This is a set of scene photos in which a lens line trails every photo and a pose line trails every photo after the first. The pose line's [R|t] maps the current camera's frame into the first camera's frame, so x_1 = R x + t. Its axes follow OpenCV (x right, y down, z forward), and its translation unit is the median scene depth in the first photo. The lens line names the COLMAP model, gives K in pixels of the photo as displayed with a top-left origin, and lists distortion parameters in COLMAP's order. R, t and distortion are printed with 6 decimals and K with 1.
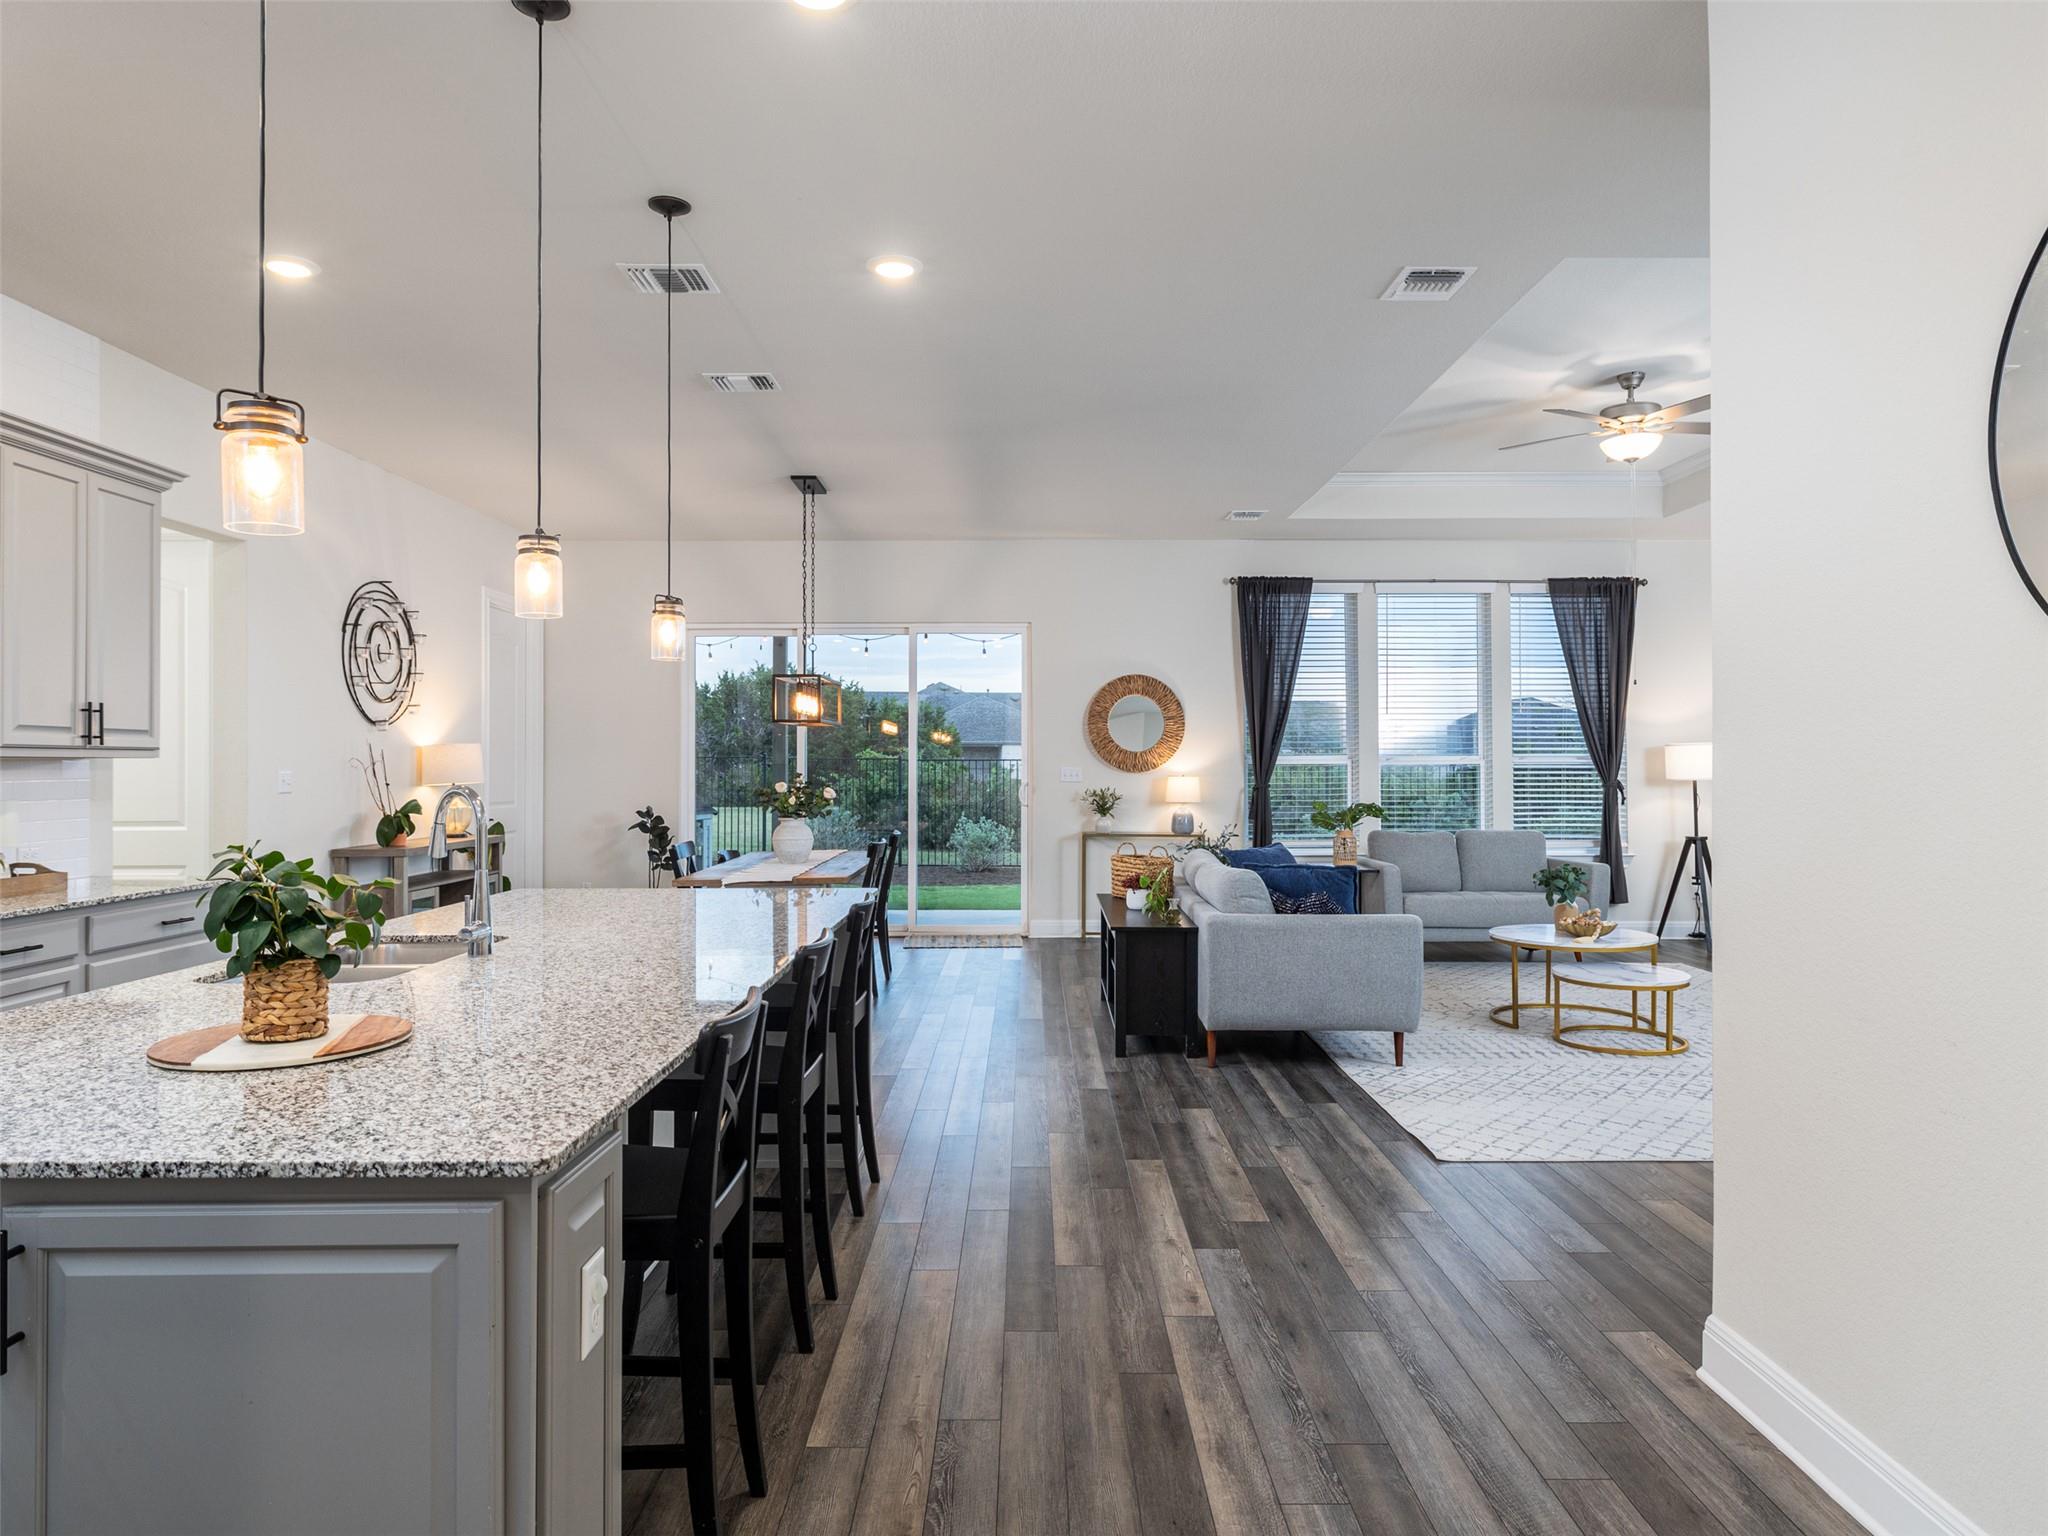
lens RADIAL K [[1278.4, 0, 1021.8], [0, 1278.4, 769.6], [0, 0, 1]] dist [-0.000419, -0.000115]
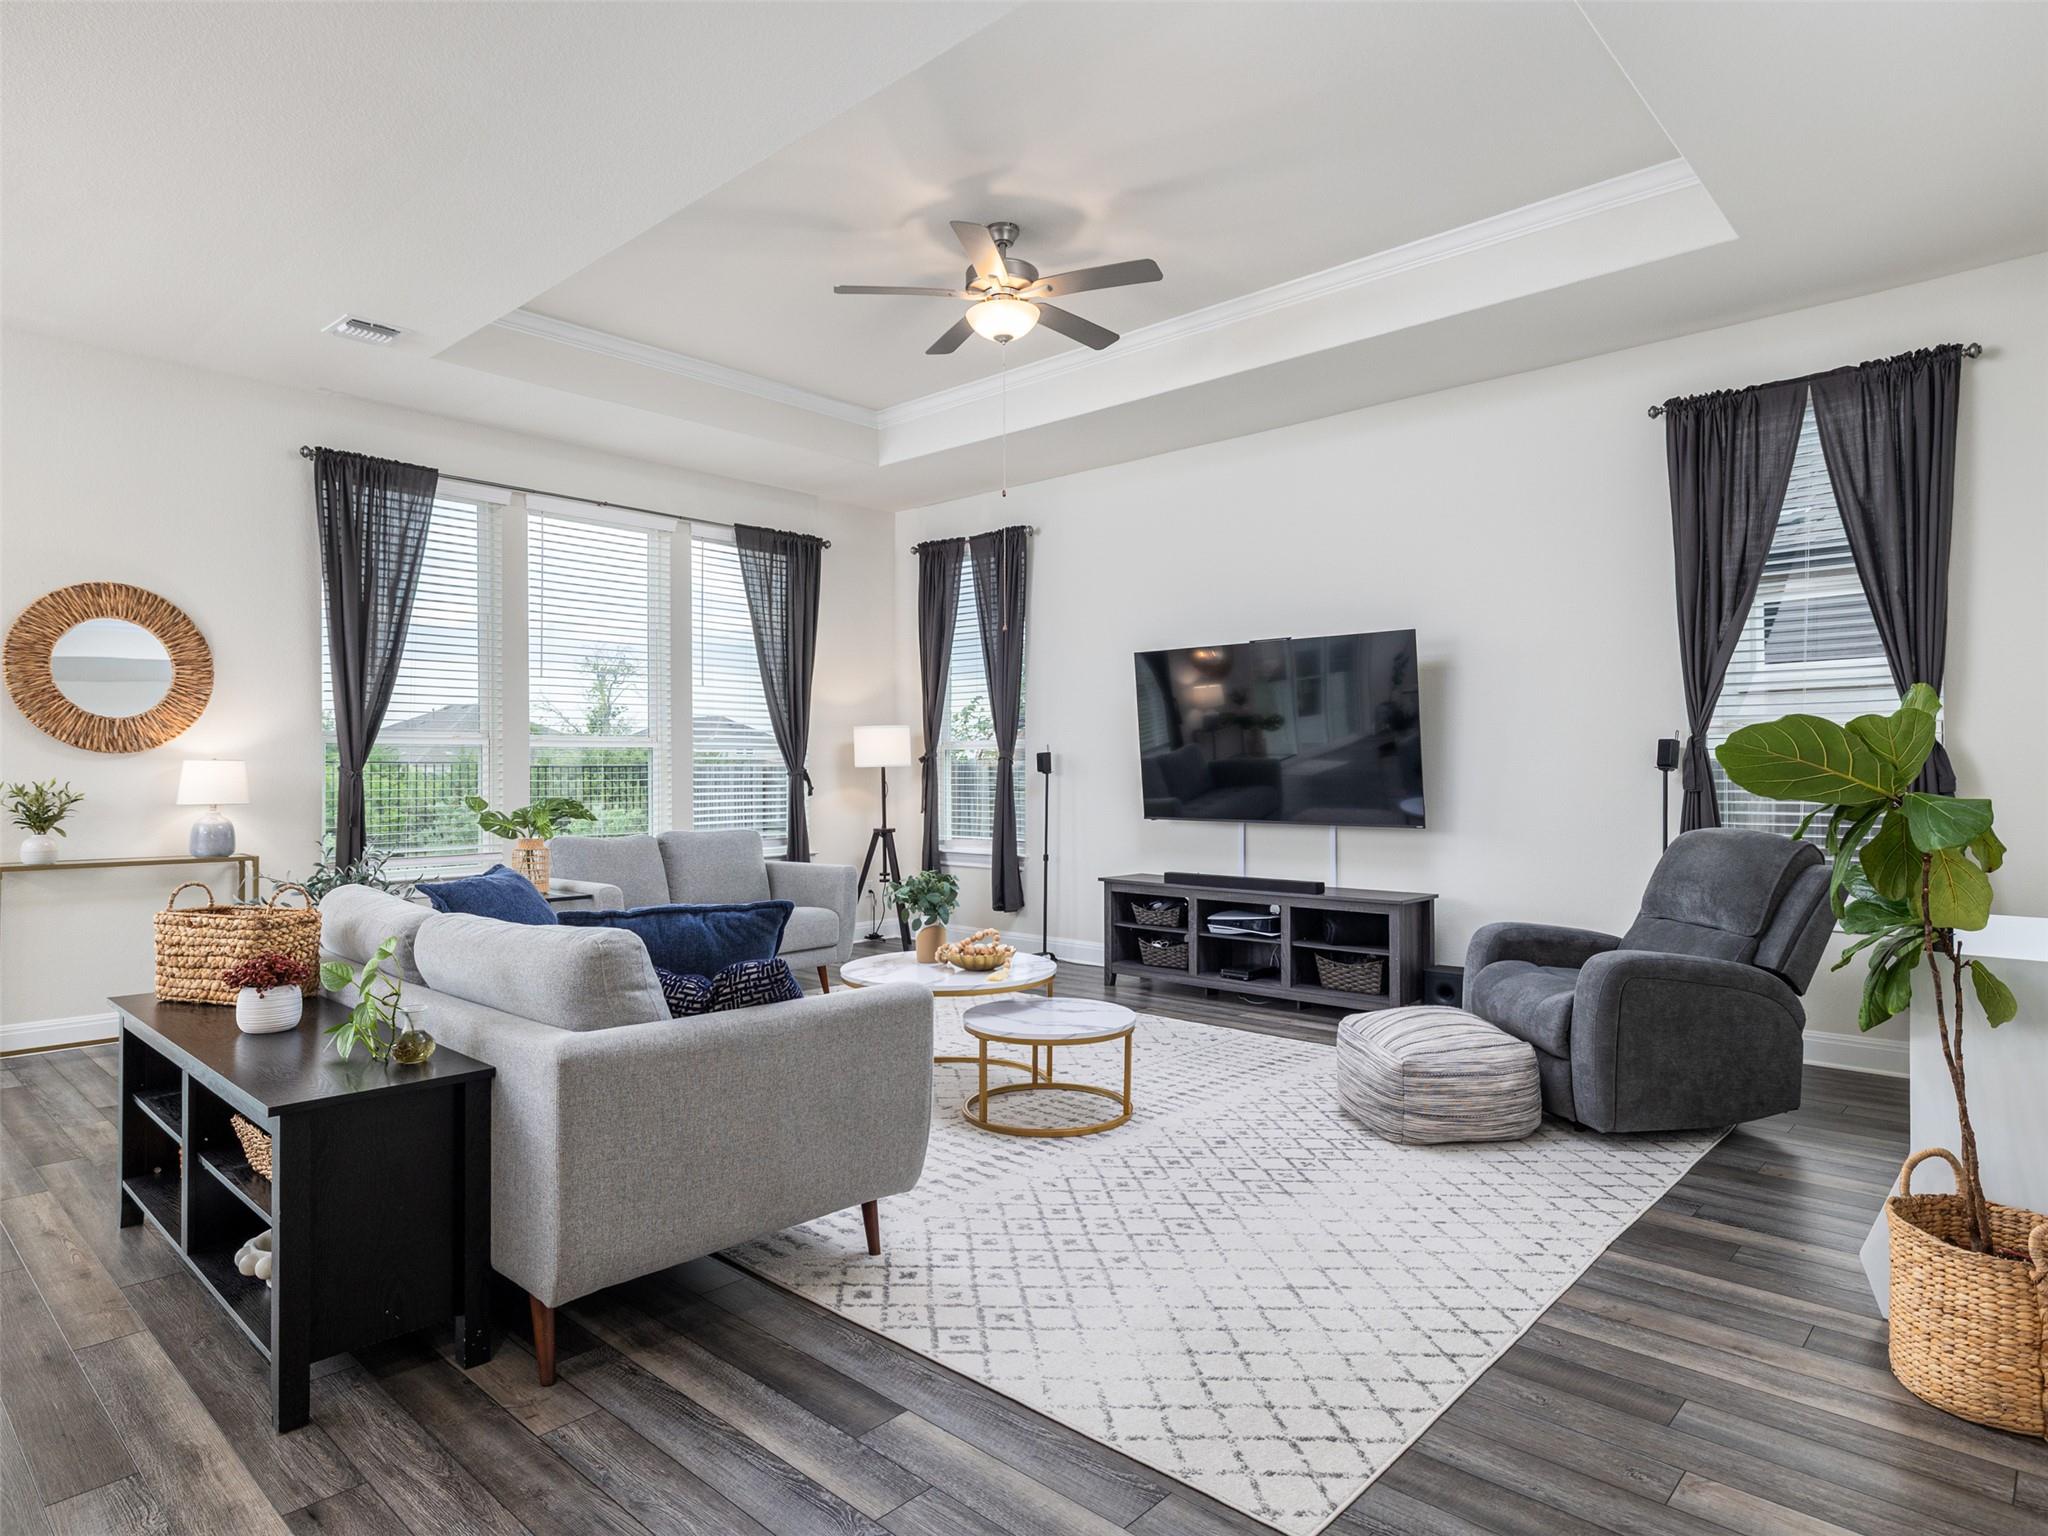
lens RADIAL K [[1177.1, 0, 1022.5], [0, 1177.1, 764.0], [0, 0, 1]] dist [-0.002015, 0.001627]
pose [[0.674774, 0.002191, 0.738021, -0.025674], [0.004593, 0.999964, -0.007168, 0.012745], [-0.738010, 0.008226, 0.674740, 0.360932]]
